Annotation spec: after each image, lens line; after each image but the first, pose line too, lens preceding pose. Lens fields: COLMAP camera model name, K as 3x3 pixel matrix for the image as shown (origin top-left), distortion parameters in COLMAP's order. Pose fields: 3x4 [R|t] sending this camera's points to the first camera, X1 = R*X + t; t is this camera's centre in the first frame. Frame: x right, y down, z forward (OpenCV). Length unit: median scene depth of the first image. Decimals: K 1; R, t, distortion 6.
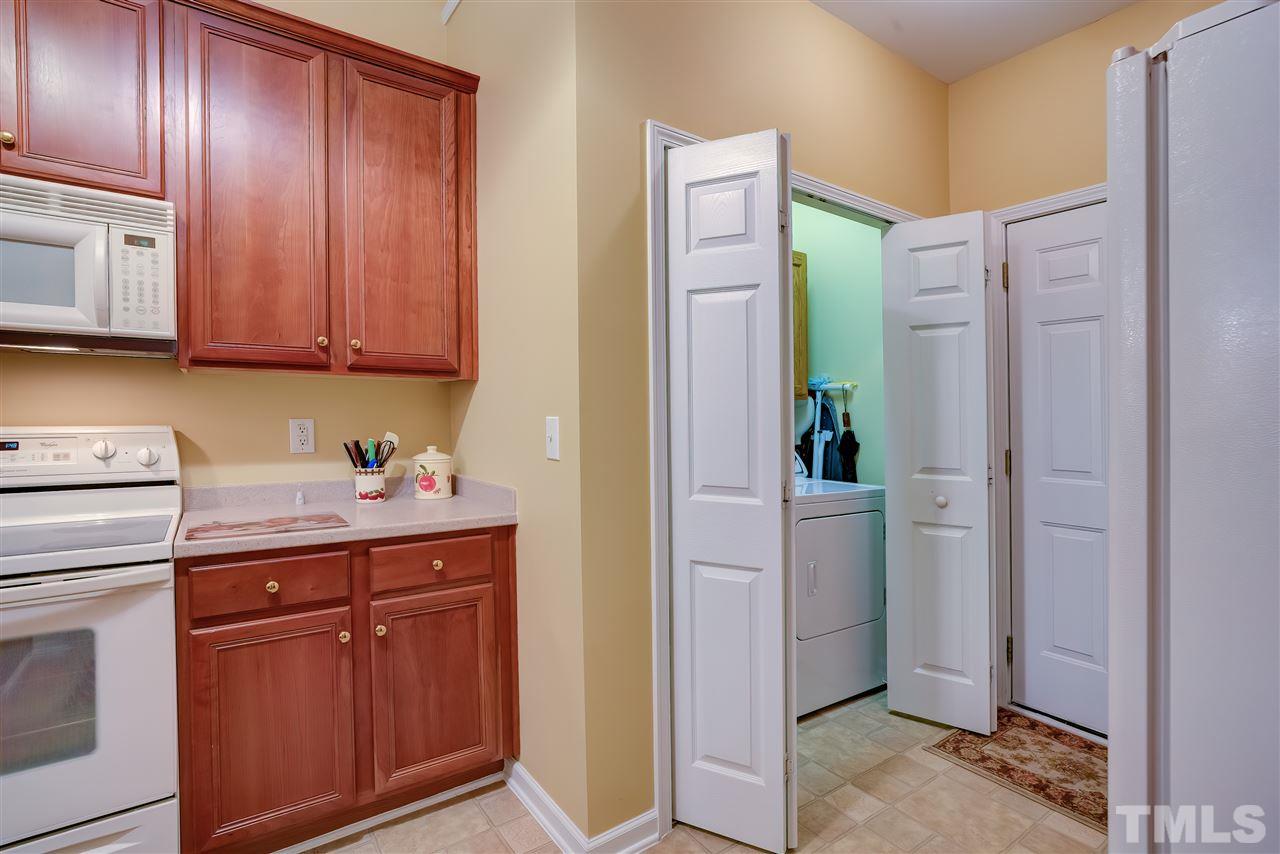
lens RADIAL K [[587.9, 0, 638.1], [0, 587.9, 428.0], [0, 0, 1]] dist [-0.038817, 0.011244]
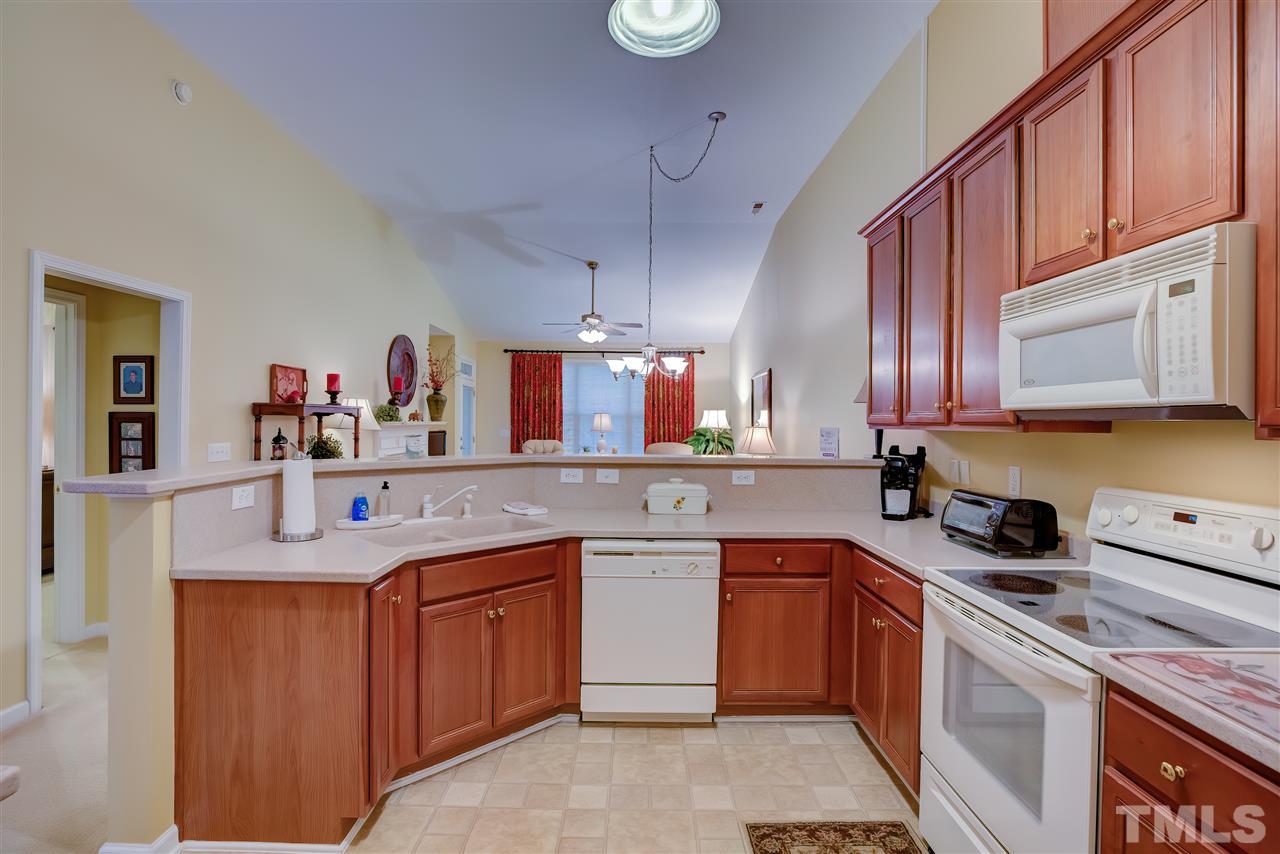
lens RADIAL K [[613.8, 0, 609.1], [0, 613.8, 430.4], [0, 0, 1]] dist [0.001545, 0.000490]
pose [[-0.622490, 0.003890, -0.782618, 0.290870], [-0.018073, 0.999650, 0.019344, -0.109049], [0.782419, 0.026186, -0.622202, 0.797496]]
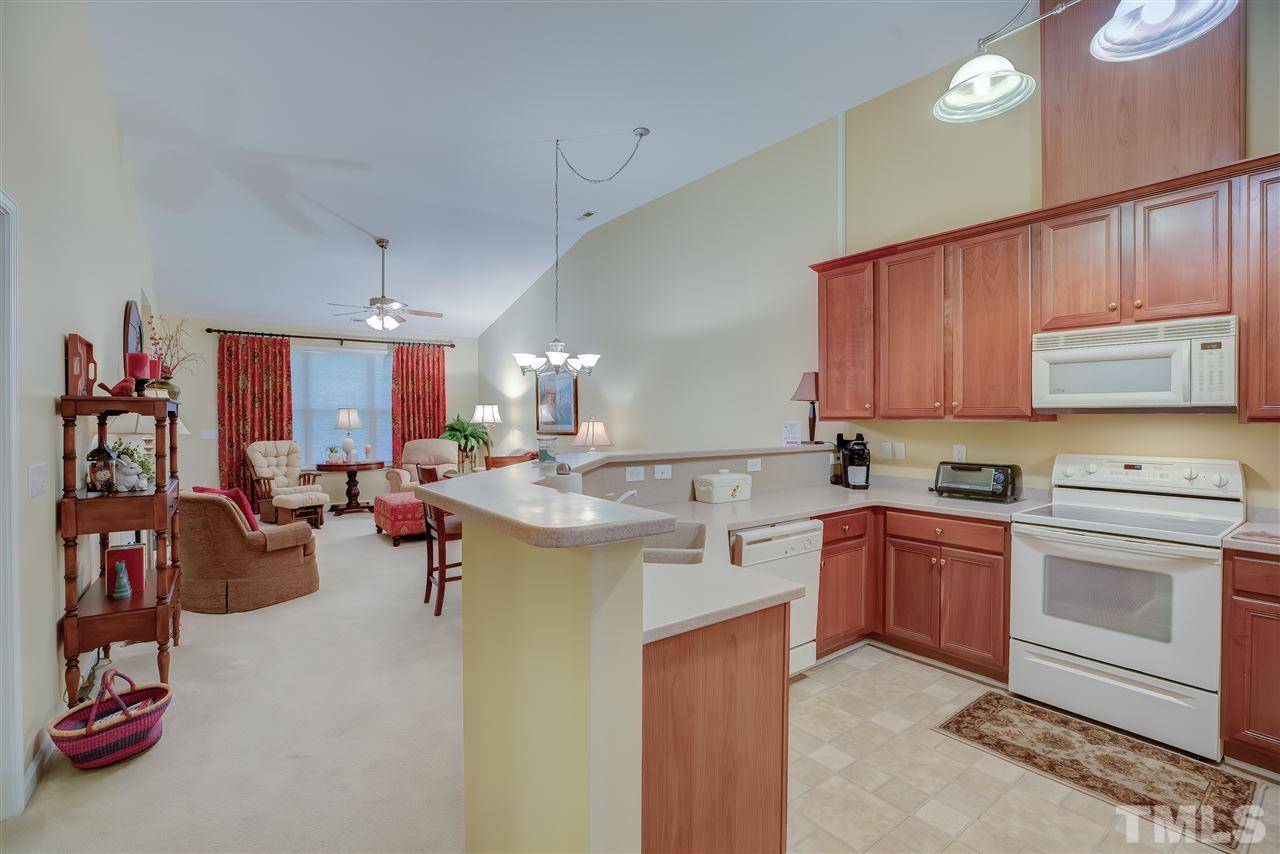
lens RADIAL K [[596.4, 0, 619.5], [0, 596.4, 421.1], [0, 0, 1]] dist [-0.023917, 0.010194]
pose [[-0.029825, 0.006938, -0.999531, 0.712676], [-0.006594, 0.999953, 0.007138, -0.103581], [0.999533, 0.006804, -0.029778, -0.517225]]
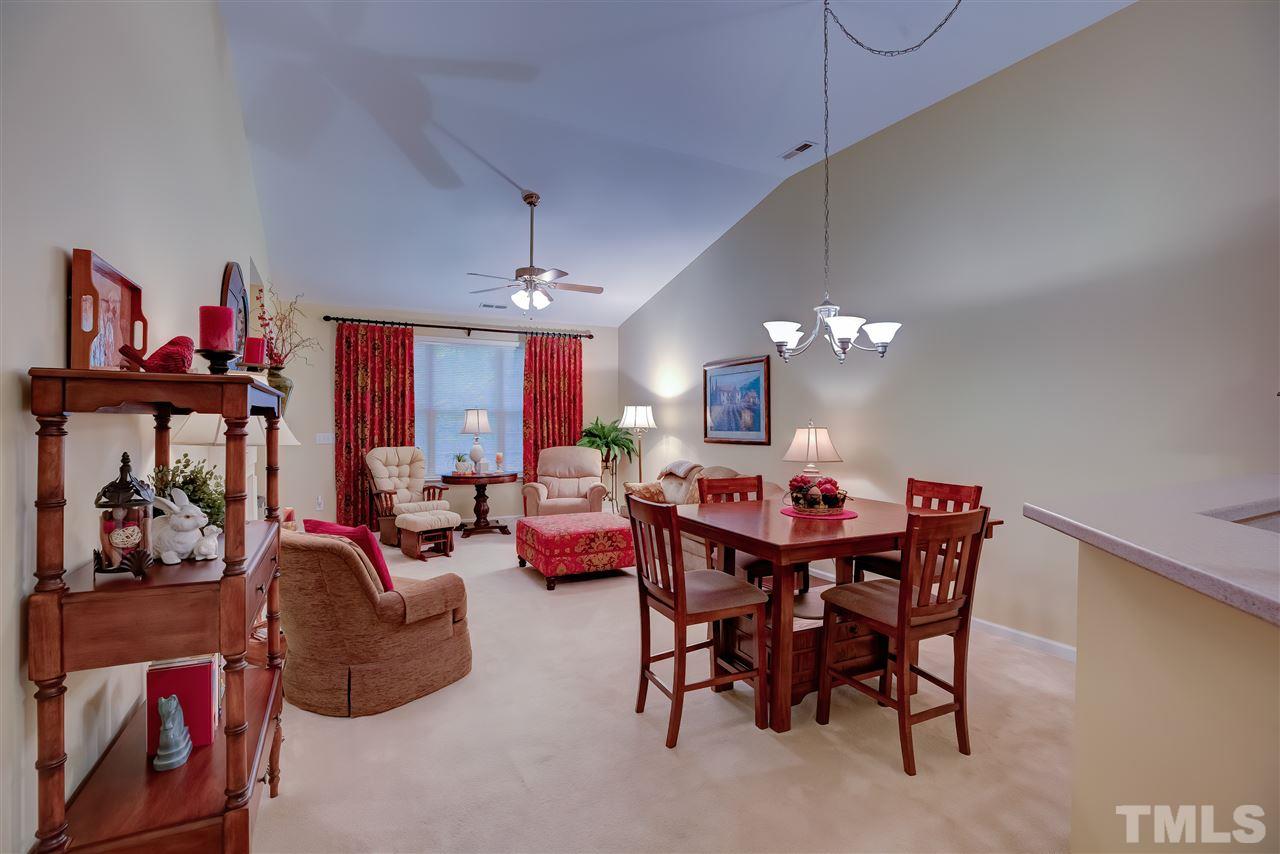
lens RADIAL K [[596.4, 0, 619.5], [0, 596.4, 421.1], [0, 0, 1]] dist [-0.023917, 0.010194]
pose [[-0.174430, -0.000552, -0.984669, -0.249980], [-0.013435, 0.999908, 0.001819, -0.097189], [0.984578, 0.013547, -0.174422, -1.237449]]
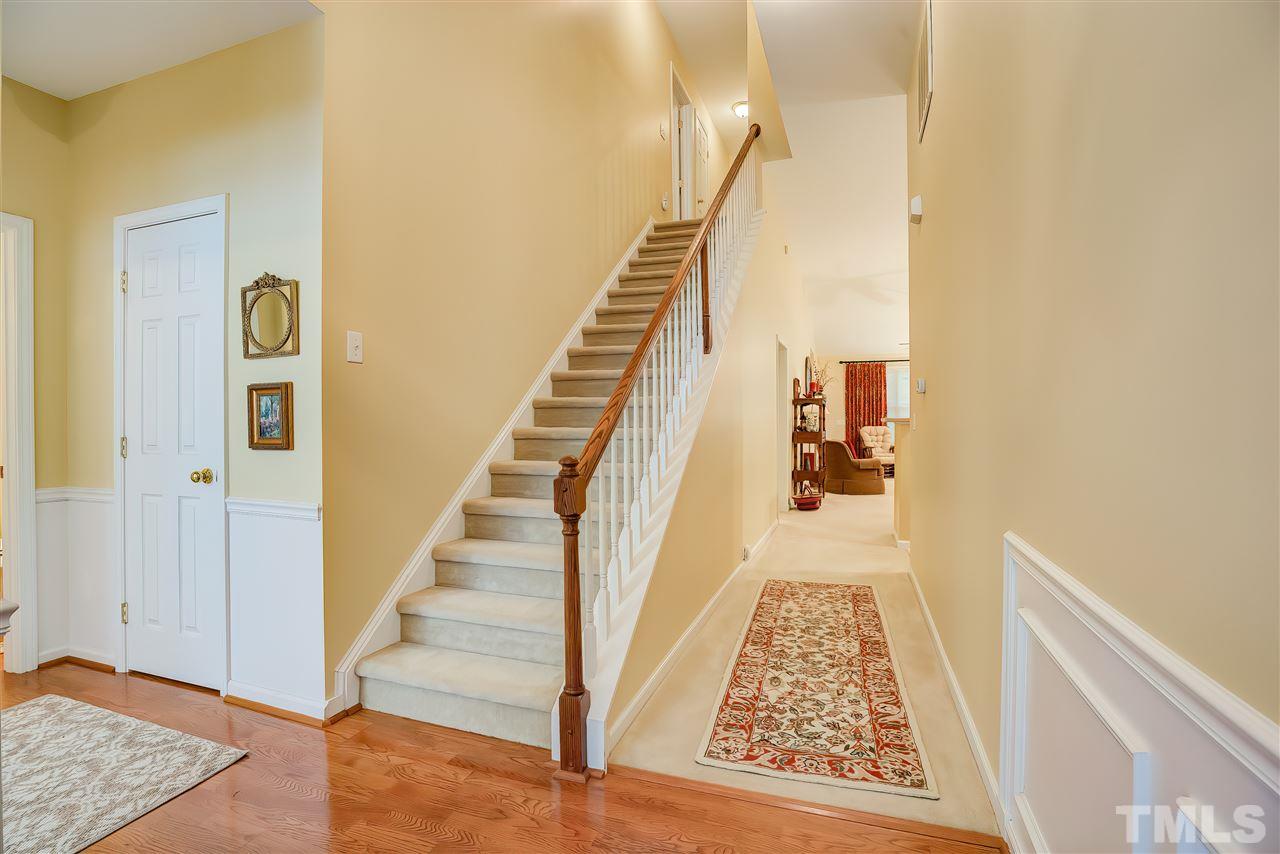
lens RADIAL K [[592.0, 0, 628.4], [0, 592.0, 423.6], [0, 0, 1]] dist [-0.025533, 0.001397]
pose [[-0.839185, 0.000899, -0.543846, 3.076204], [-0.002746, 0.999979, 0.005891, 0.039239], [0.543840, 0.006437, -0.839165, 1.375852]]
